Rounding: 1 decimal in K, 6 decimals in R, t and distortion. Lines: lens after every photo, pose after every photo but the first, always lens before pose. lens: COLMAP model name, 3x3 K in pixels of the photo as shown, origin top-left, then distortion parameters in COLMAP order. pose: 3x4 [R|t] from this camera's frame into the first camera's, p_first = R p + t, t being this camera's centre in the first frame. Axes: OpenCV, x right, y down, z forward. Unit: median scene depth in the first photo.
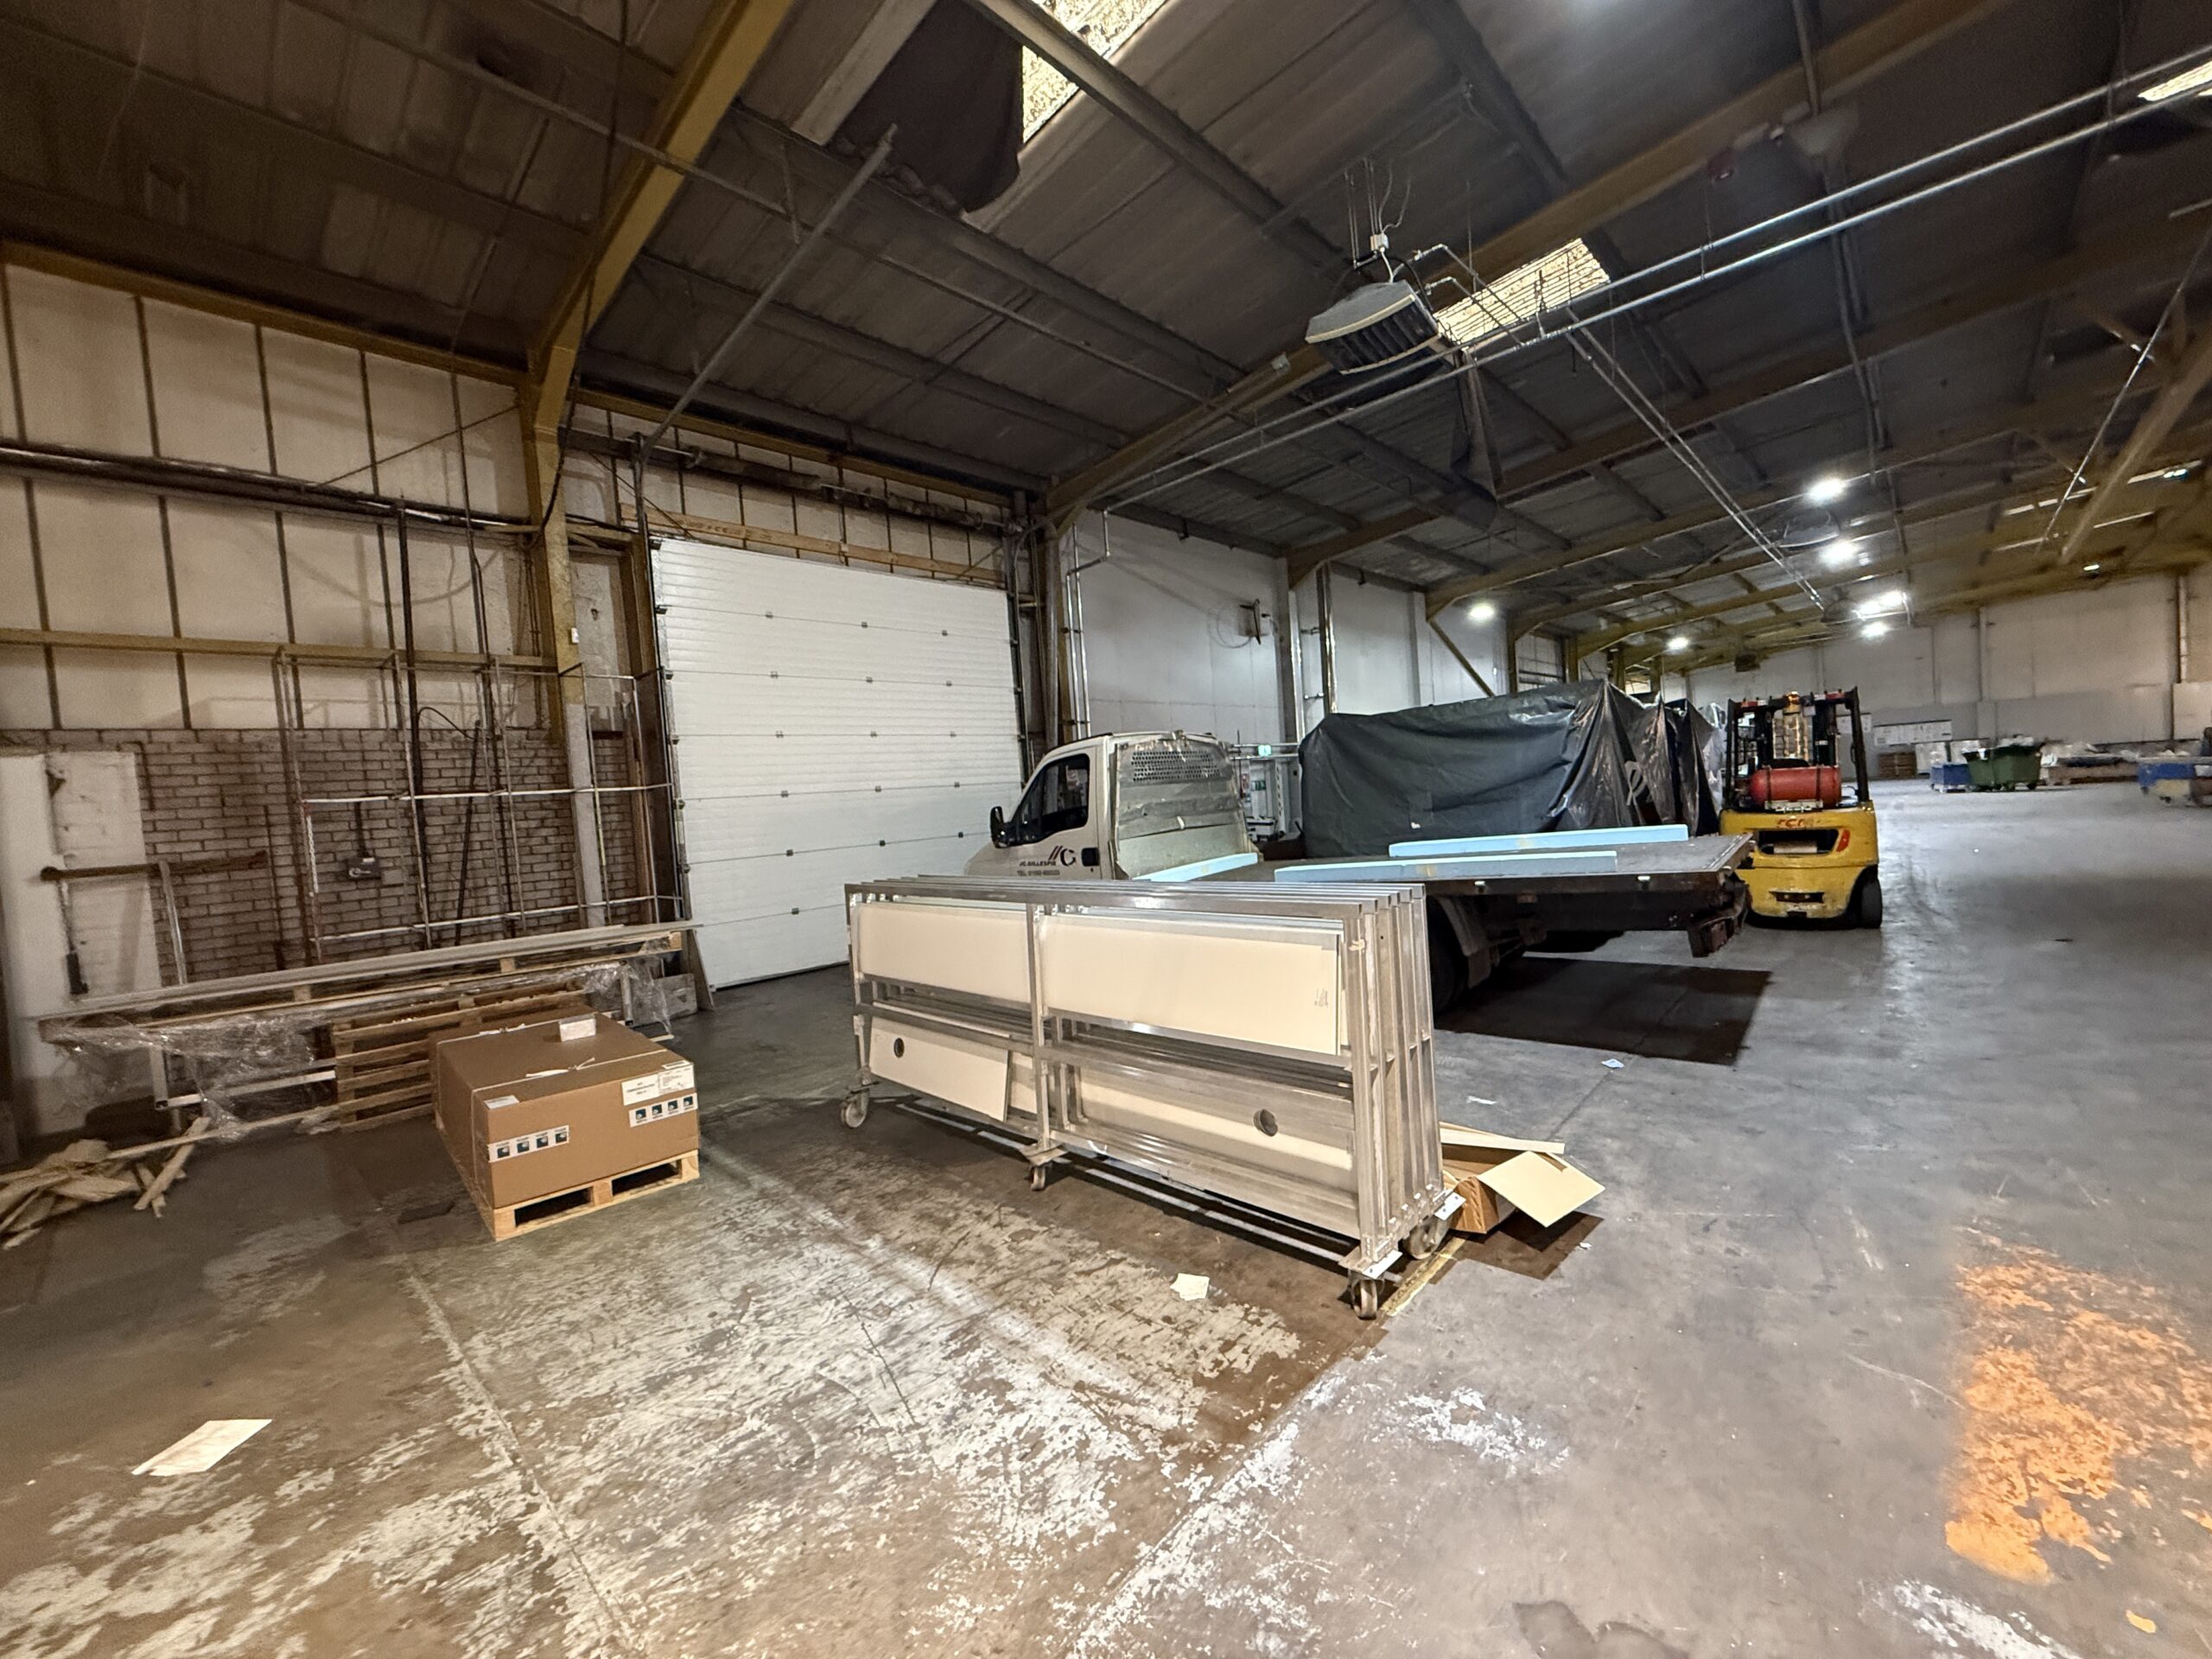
lens RADIAL K [[876.7, 0, 1103.1], [0, 876.7, 826.8], [0, 0, 1]] dist [-0.001047, 0.000210]
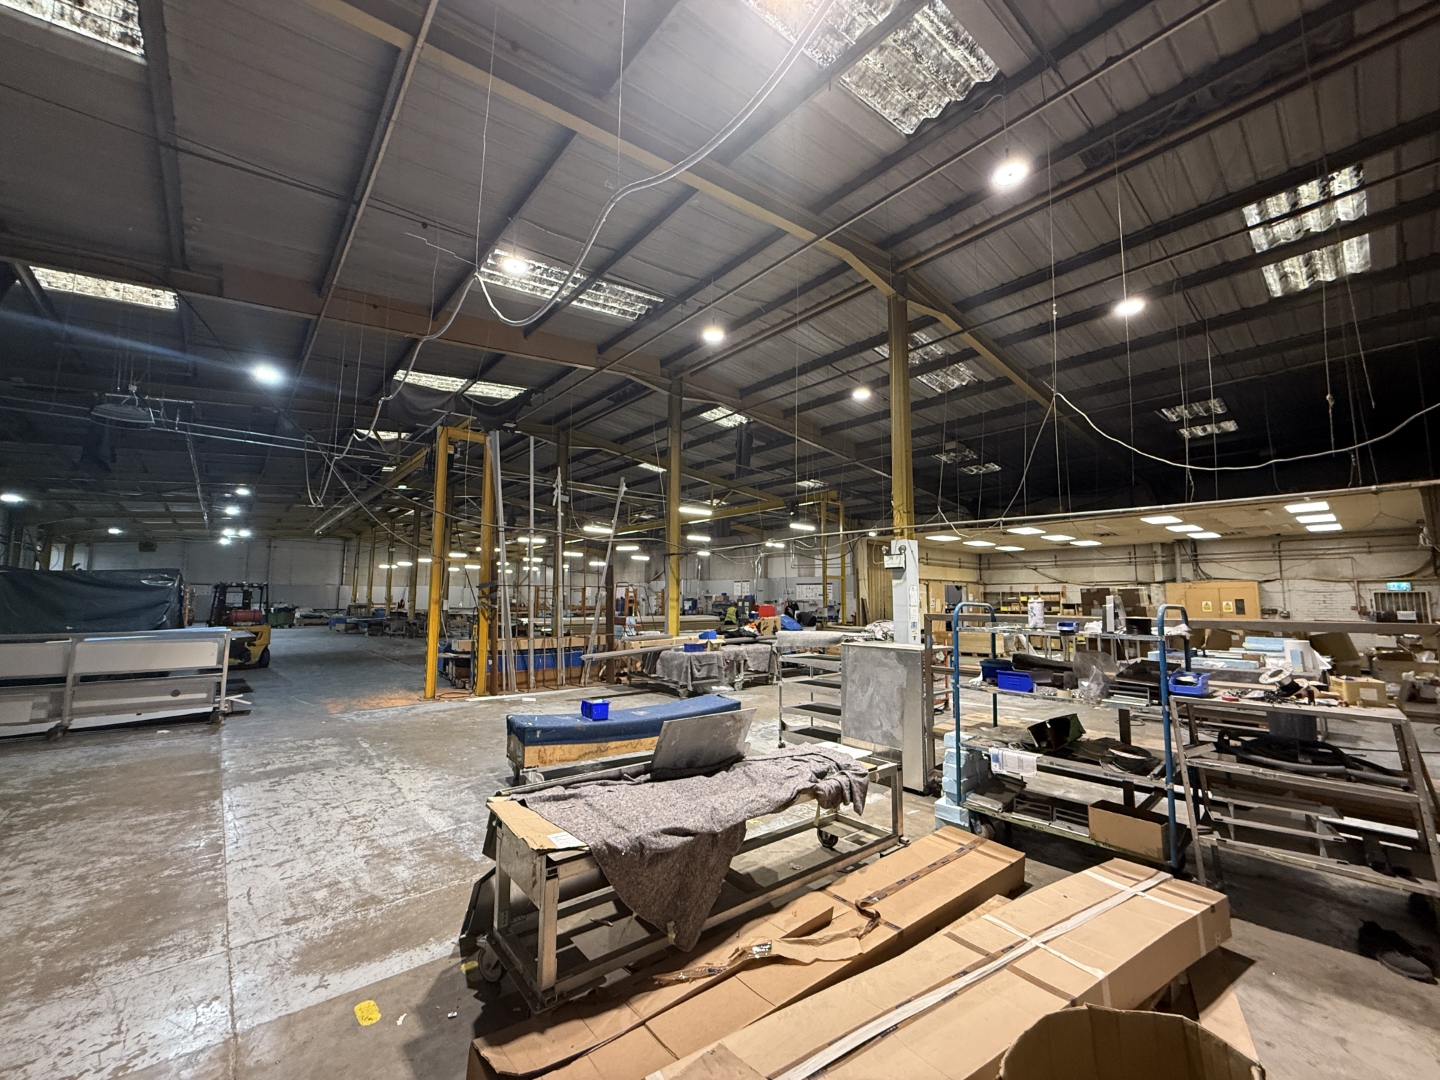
lens RADIAL K [[570.7, 0, 718.9], [0, 570.7, 542.1], [0, 0, 1]] dist [-0.001047, 0.000210]
pose [[0.094103, 0.172205, 0.980556, -0.297918], [0.026407, 0.984148, -0.175370, 0.026346], [-0.995212, 0.042396, 0.088064, -0.222539]]
